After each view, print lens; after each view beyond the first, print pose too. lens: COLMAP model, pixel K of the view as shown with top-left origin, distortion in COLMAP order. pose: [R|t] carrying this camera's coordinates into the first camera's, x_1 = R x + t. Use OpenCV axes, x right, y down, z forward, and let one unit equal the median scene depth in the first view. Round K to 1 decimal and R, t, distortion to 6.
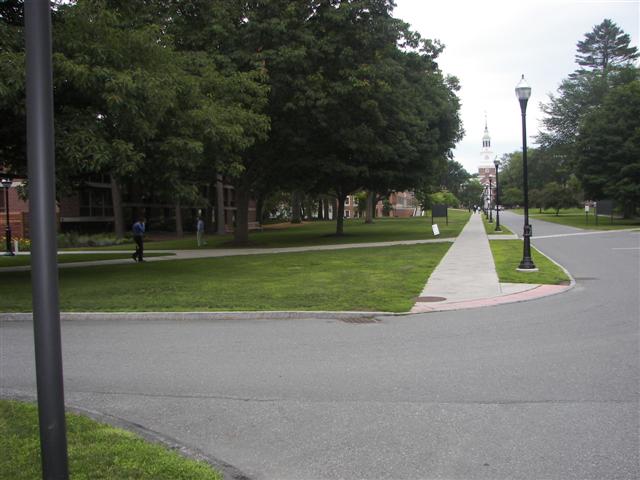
lens RADIAL K [[679.9, 0, 318.3], [0, 679.9, 259.3], [0, 0, 1]] dist [-0.235744, 0.329168]
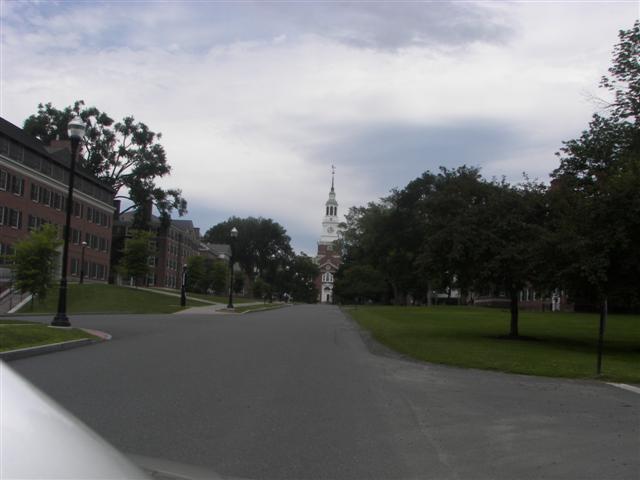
lens RADIAL K [[679.9, 0, 318.3], [0, 679.9, 259.3], [0, 0, 1]] dist [-0.235744, 0.329168]
pose [[0.975191, 0.080783, 0.206099, 0.117872], [-0.052584, 0.988922, -0.138812, -0.027835], [-0.215030, 0.124531, 0.968635, 0.390141]]
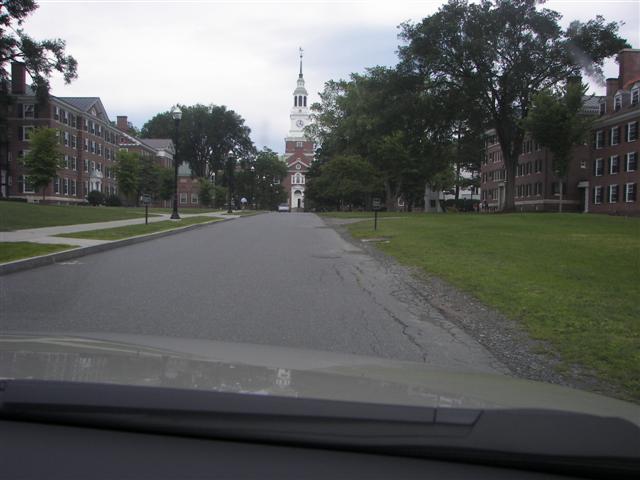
lens RADIAL K [[679.9, 0, 318.3], [0, 679.9, 259.3], [0, 0, 1]] dist [-0.235744, 0.329168]
pose [[0.966617, 0.020648, 0.255393, 0.145079], [-0.020912, 0.999780, -0.001683, -0.037991], [-0.255371, -0.003714, 0.966836, 0.511909]]
